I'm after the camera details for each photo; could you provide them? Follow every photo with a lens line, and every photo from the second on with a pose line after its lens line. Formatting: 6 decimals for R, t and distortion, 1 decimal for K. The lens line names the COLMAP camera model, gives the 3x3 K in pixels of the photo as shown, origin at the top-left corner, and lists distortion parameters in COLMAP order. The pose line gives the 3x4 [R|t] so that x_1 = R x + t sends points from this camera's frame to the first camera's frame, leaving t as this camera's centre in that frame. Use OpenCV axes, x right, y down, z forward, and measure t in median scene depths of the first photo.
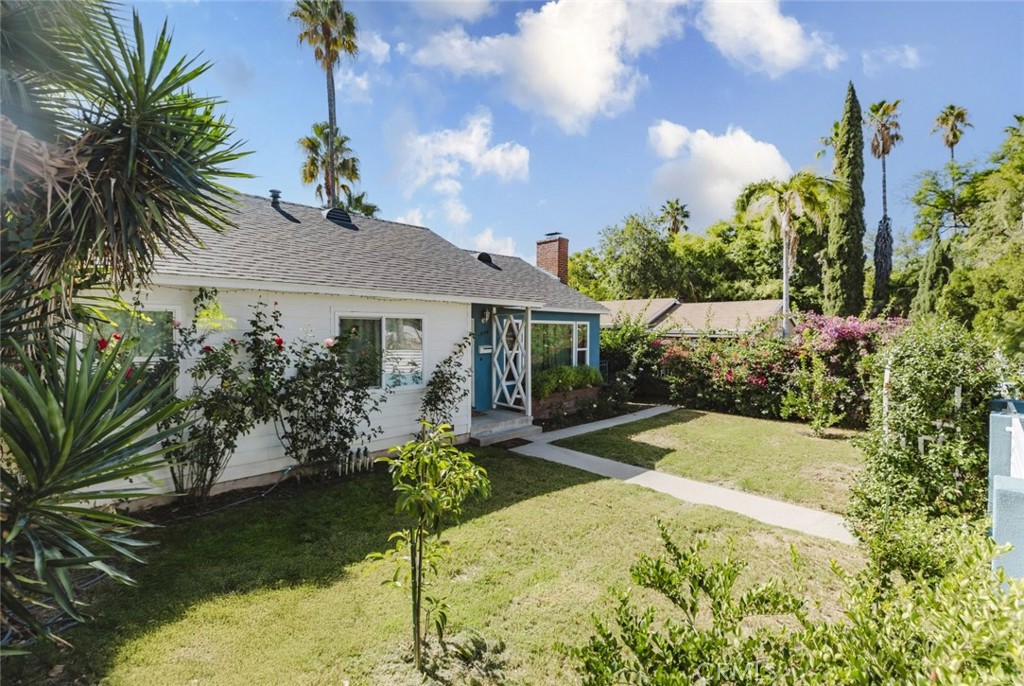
lens RADIAL K [[483.7, 0, 493.9], [0, 483.7, 338.4], [0, 0, 1]] dist [0.000580, 0.000035]
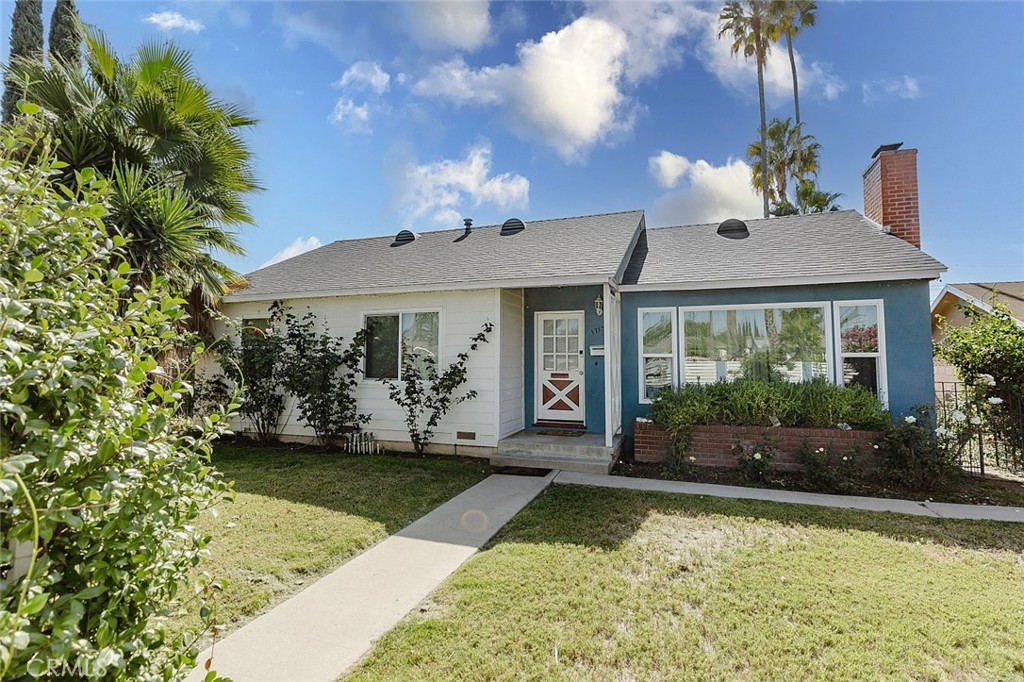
lens RADIAL K [[473.3, 0, 503.0], [0, 473.3, 330.8], [0, 0, 1]] dist [0.003704, 0.000619]
pose [[0.436450, -0.060838, -0.897670, 0.636314], [-0.016810, 0.996986, -0.075742, 0.056844], [0.899572, 0.048147, 0.434111, 0.612710]]
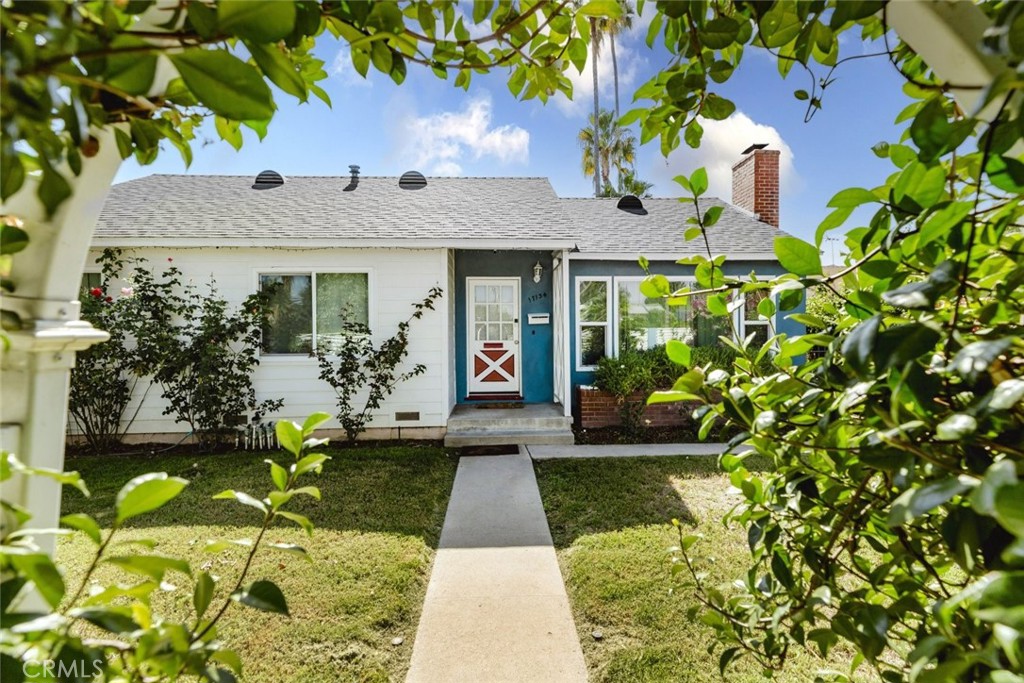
lens RADIAL K [[473.3, 0, 503.0], [0, 473.3, 331.3], [0, 0, 1]] dist [0.003704, 0.000619]
pose [[0.746624, -0.005680, -0.665222, 0.460524], [-0.002135, 0.999938, -0.010934, 0.055774], [0.665243, 0.009584, 0.746566, 0.489203]]
